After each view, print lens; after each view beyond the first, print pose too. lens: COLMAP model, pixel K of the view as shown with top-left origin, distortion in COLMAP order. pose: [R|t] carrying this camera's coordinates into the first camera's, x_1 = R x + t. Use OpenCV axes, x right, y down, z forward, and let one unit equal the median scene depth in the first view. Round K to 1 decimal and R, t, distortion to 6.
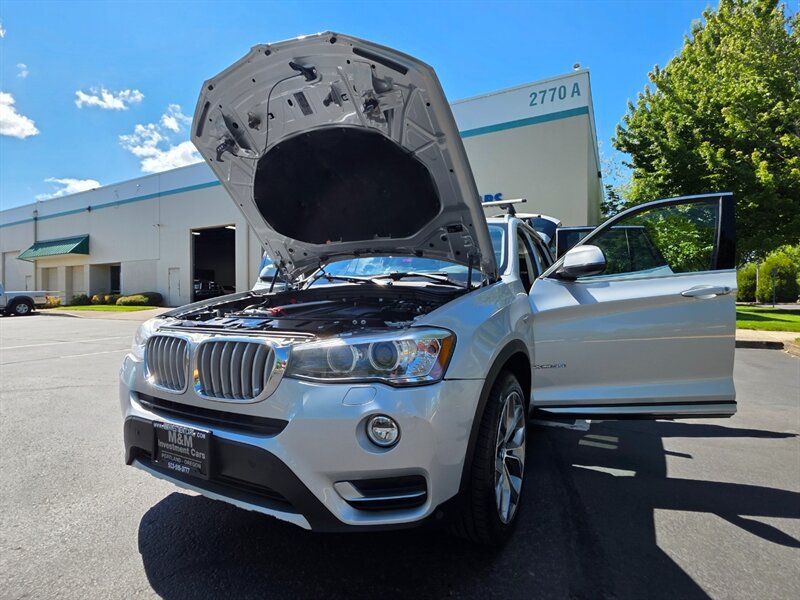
lens RADIAL K [[406.6, 0, 405.8], [0, 406.6, 293.4], [0, 0, 1]] dist [0.002458, 0.001215]
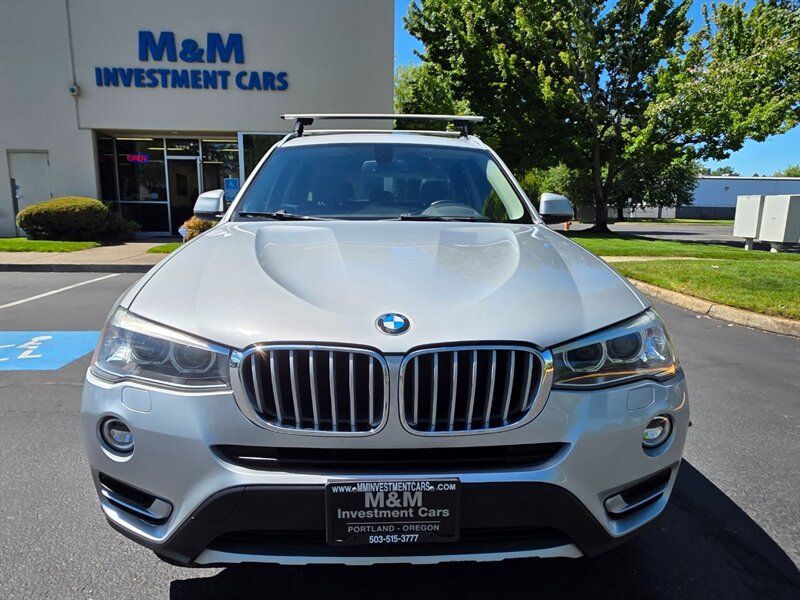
lens RADIAL K [[530.2, 0, 402.3], [0, 530.2, 303.6], [0, 0, 1]] dist [0.004513, 0.001609]
pose [[0.858771, -0.077348, 0.506488, -0.103234], [-0.015759, 0.984084, 0.177005, -0.012676], [-0.512118, -0.159988, 0.843883, 0.032431]]
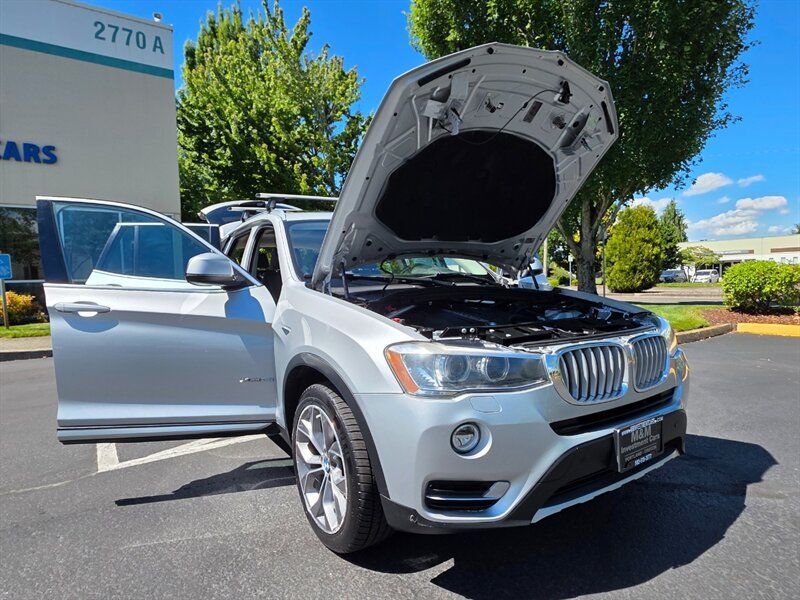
lens RADIAL K [[461.1, 0, 410.1], [0, 461.1, 297.4], [0, 0, 1]] dist [-0.001475, 0.000174]
pose [[0.460728, -0.043184, 0.886490, -0.205394], [0.020256, 0.999067, 0.038140, -0.007081], [-0.887310, 0.000385, 0.461173, 0.105180]]
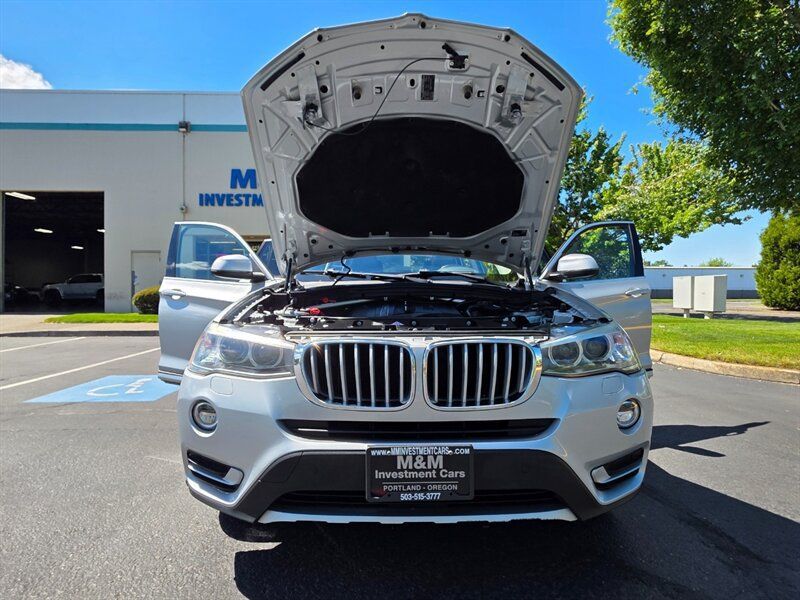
lens RADIAL K [[406.6, 0, 405.8], [0, 406.6, 293.4], [0, 0, 1]] dist [0.002458, 0.001215]
pose [[0.872666, 0.004306, 0.488299, -0.106540], [-0.004004, 0.999991, -0.001662, 0.001002], [-0.488301, -0.000505, 0.872675, 0.029928]]
